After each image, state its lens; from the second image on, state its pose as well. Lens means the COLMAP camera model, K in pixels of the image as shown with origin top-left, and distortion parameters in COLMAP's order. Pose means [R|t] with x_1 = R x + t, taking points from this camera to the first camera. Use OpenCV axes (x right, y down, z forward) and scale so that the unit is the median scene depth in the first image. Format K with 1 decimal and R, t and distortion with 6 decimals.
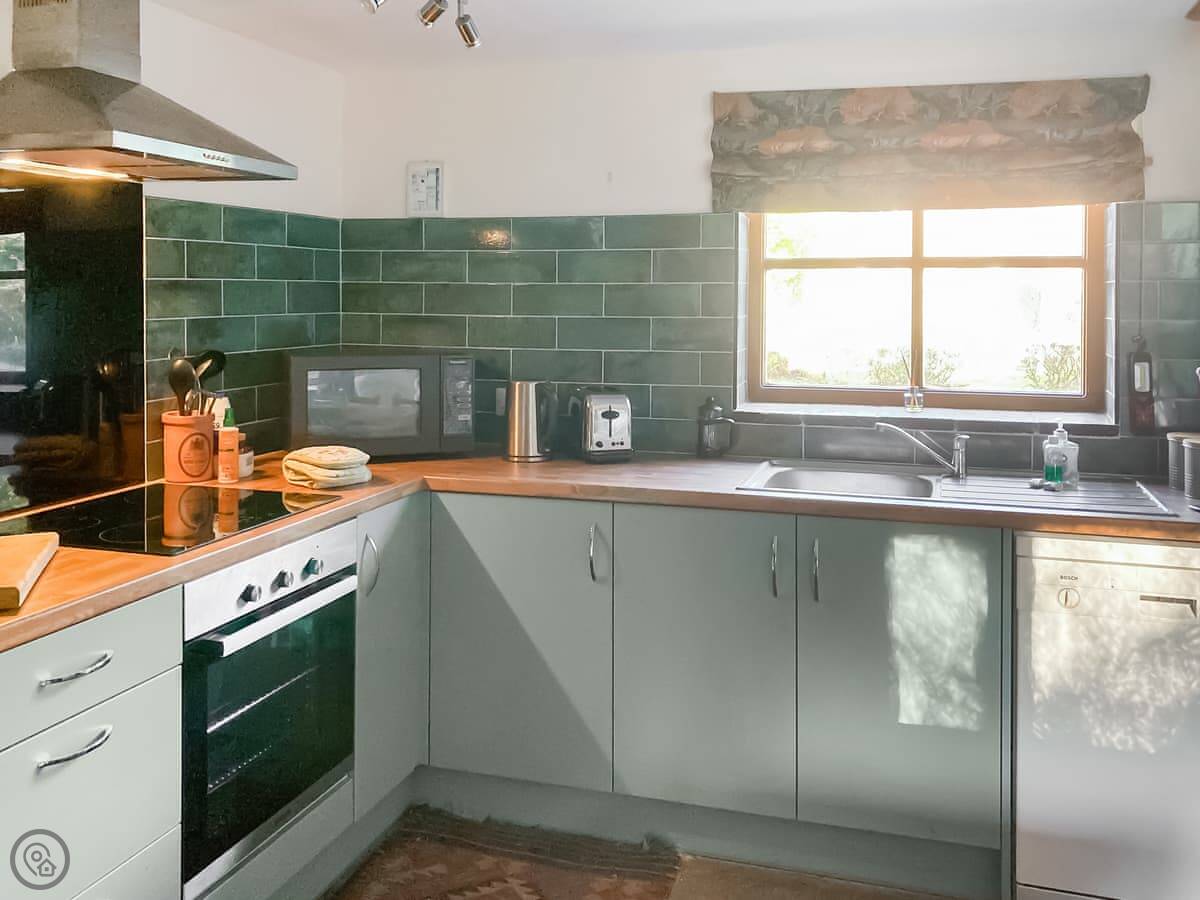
lens RADIAL K [[1121.5, 0, 601.5], [0, 1121.5, 400.7], [0, 0, 1]] dist [0.013854, 0.009782]
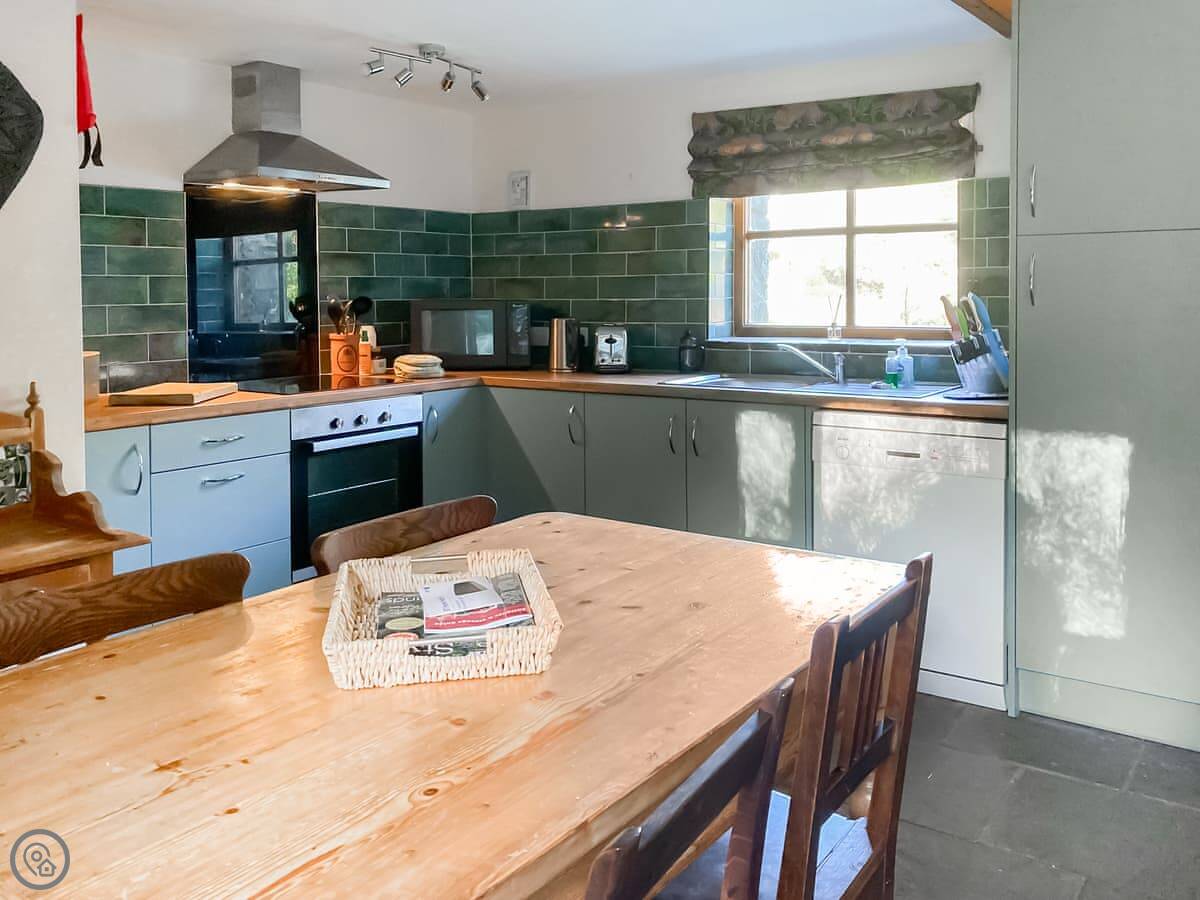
lens RADIAL K [[1067.4, 0, 592.3], [0, 1067.4, 446.7], [0, 0, 1]] dist [0.011094, 0.005098]
pose [[0.949624, 0.034179, -0.311523, 0.449949], [-0.018457, 0.998409, 0.053277, 0.082157], [0.312848, -0.044844, 0.948744, -0.364189]]
